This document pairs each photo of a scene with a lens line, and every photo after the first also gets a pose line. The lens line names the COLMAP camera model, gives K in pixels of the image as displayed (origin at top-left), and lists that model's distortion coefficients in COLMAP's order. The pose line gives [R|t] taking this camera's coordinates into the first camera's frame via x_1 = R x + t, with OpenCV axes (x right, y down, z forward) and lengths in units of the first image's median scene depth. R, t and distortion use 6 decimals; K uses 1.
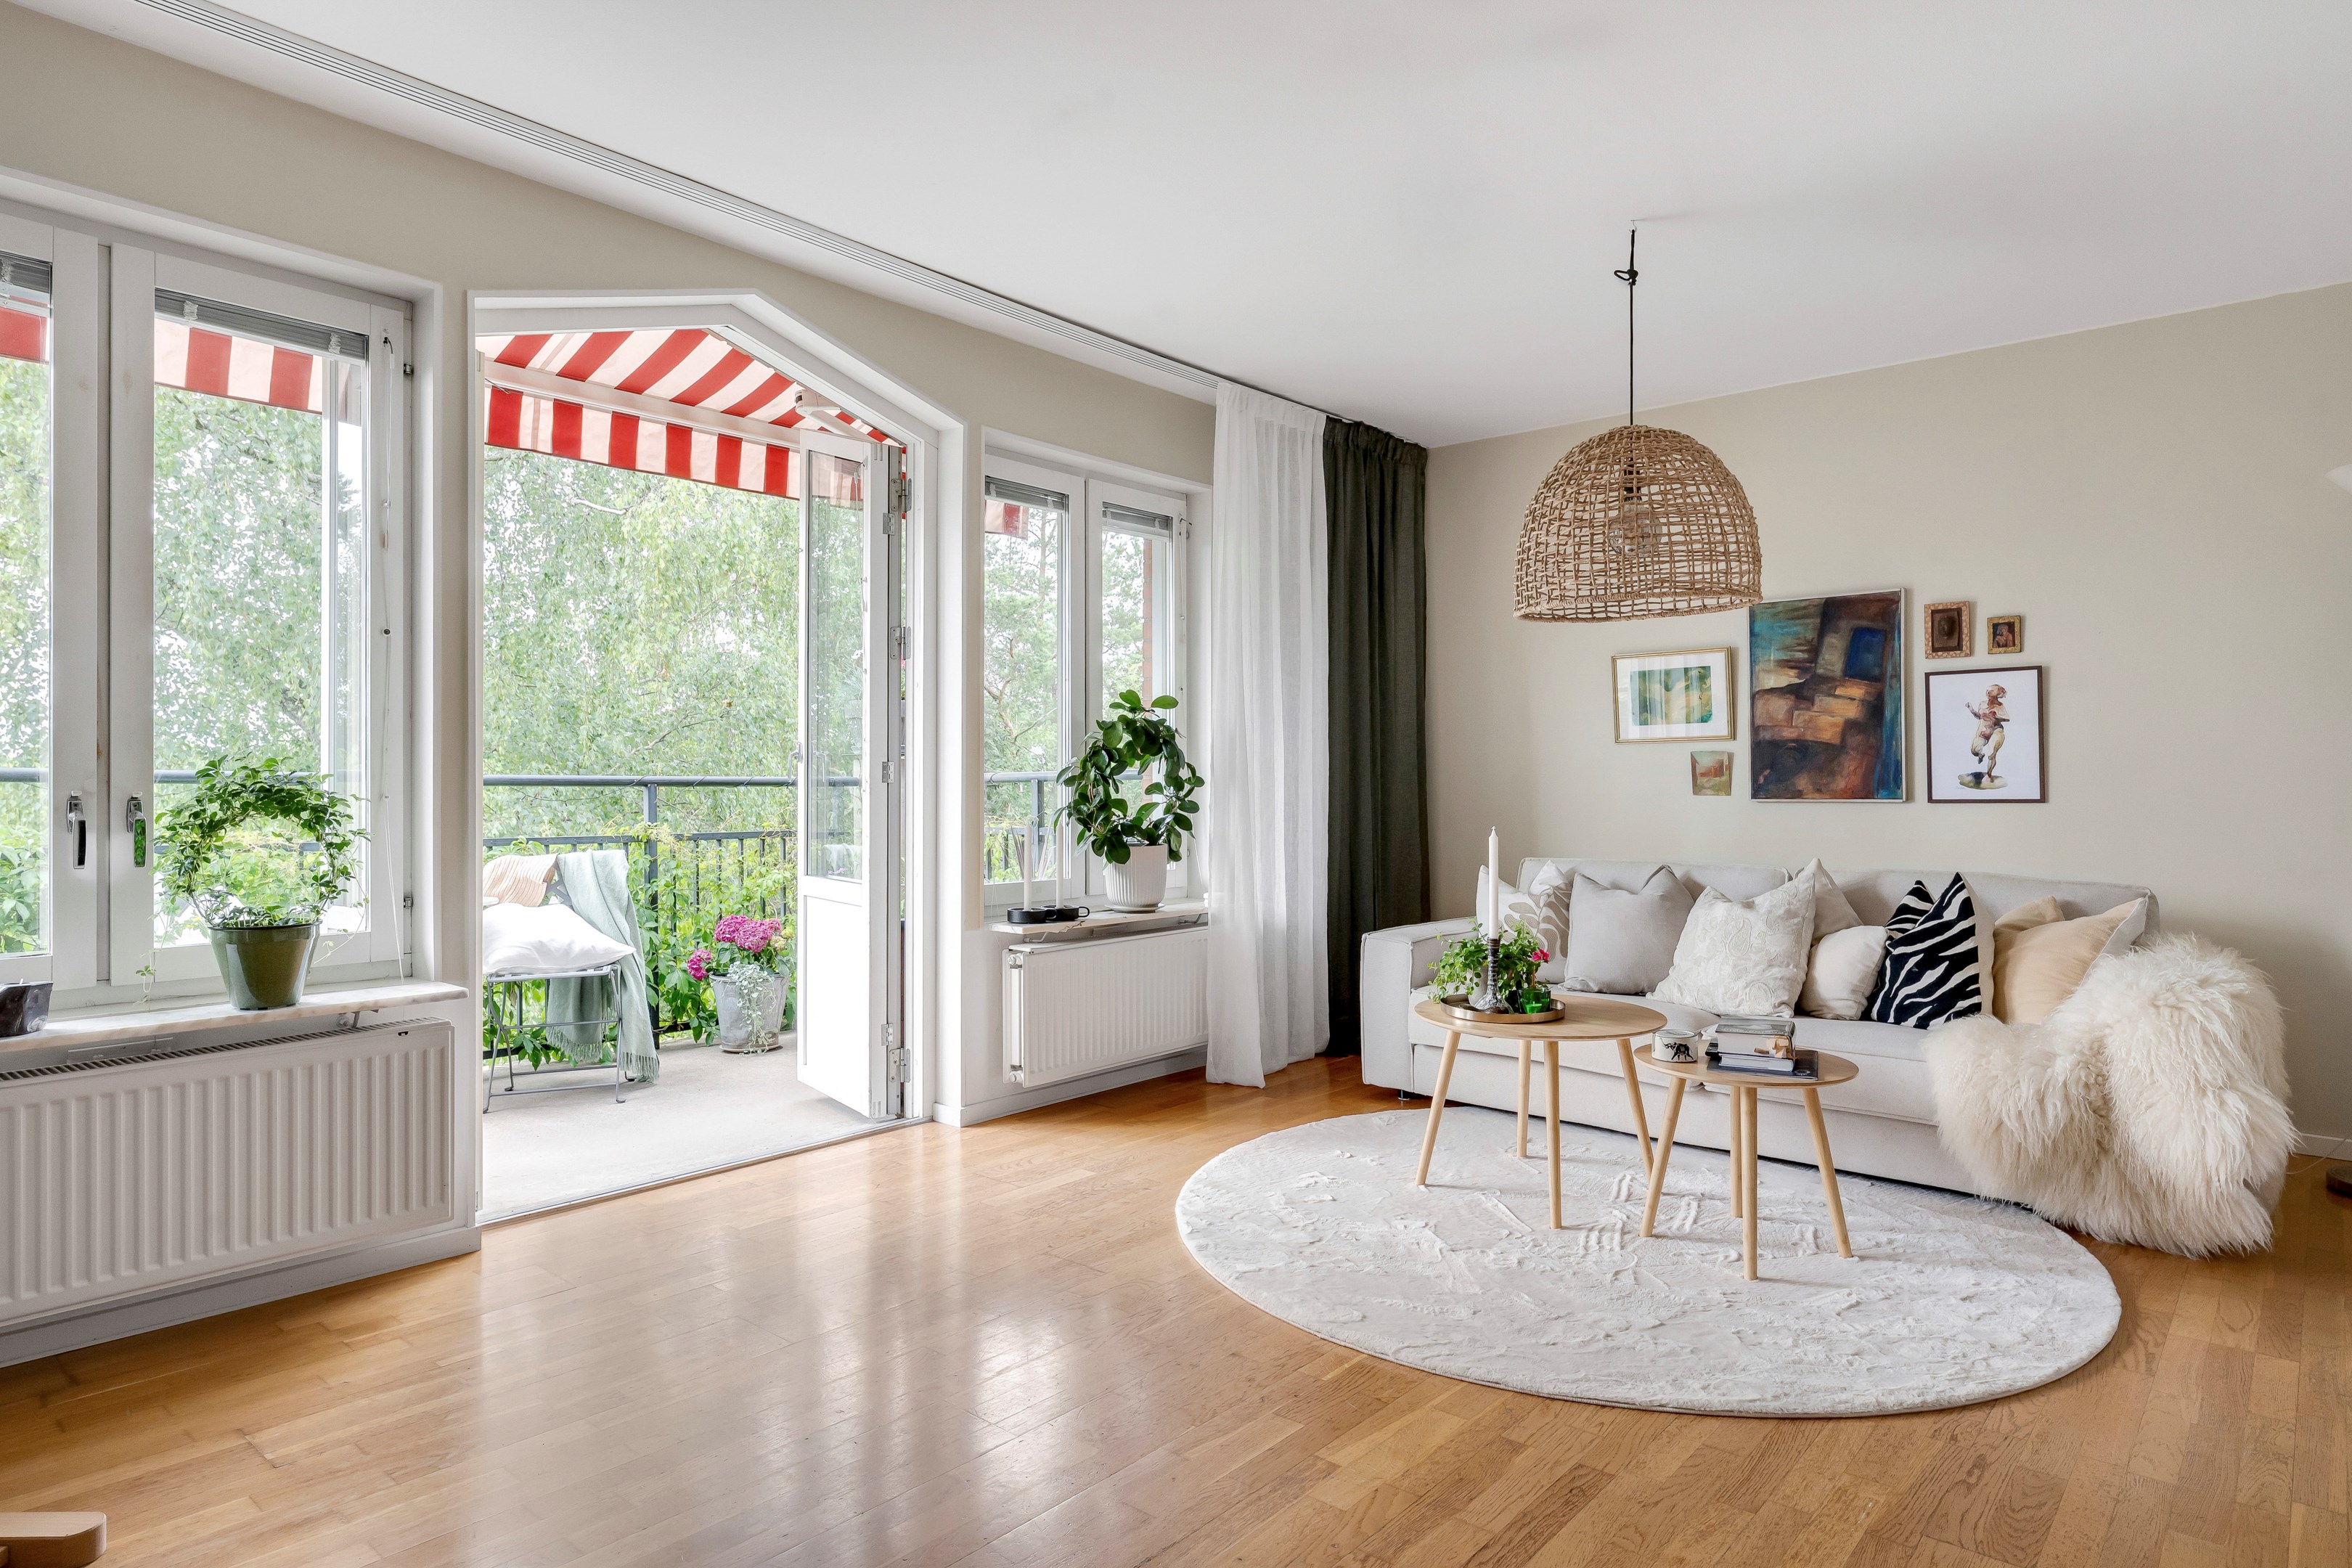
lens RADIAL K [[1350.3, 0, 1174.6], [0, 1350.3, 774.5], [0, 0, 1]] dist [0.004583, -0.001234]
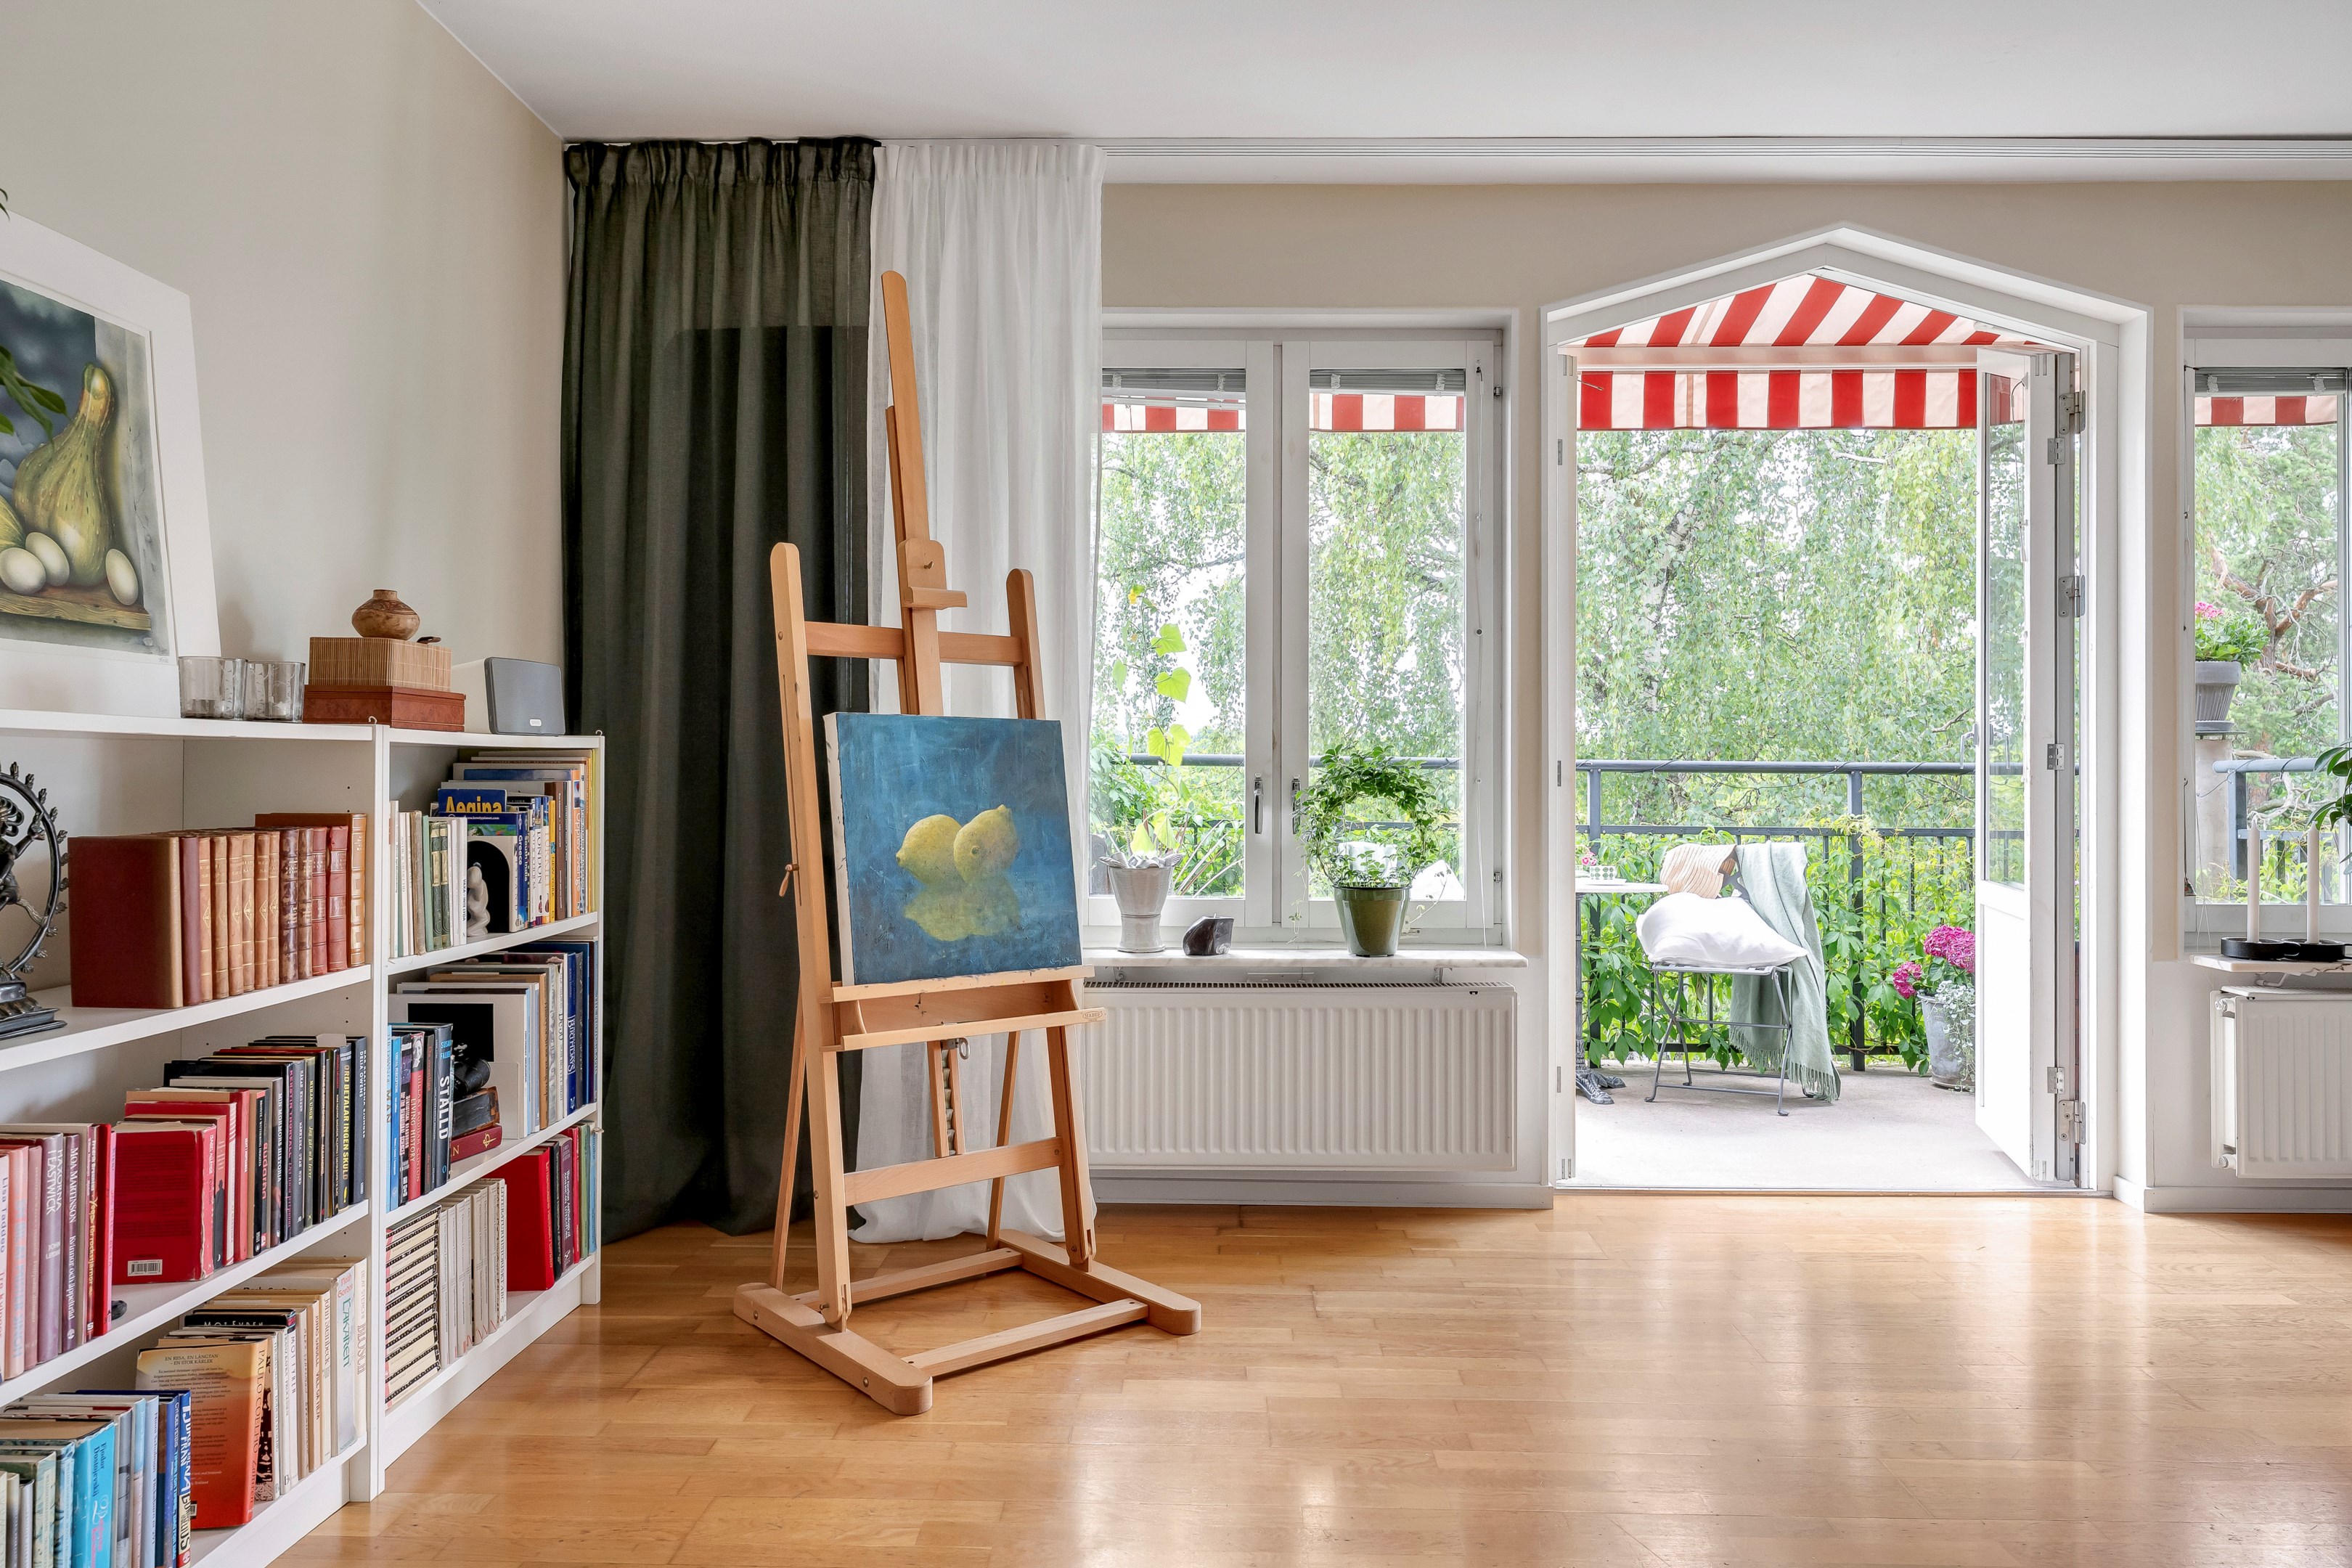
lens RADIAL K [[1596.3, 0, 1178.7], [0, 1596.3, 752.2], [0, 0, 1]] dist [0.006626, -0.005970]
pose [[0.637577, -0.005880, -0.770365, 0.185734], [0.001498, 0.999978, -0.006393, 0.000924], [0.770386, 0.002922, 0.637572, -0.017397]]
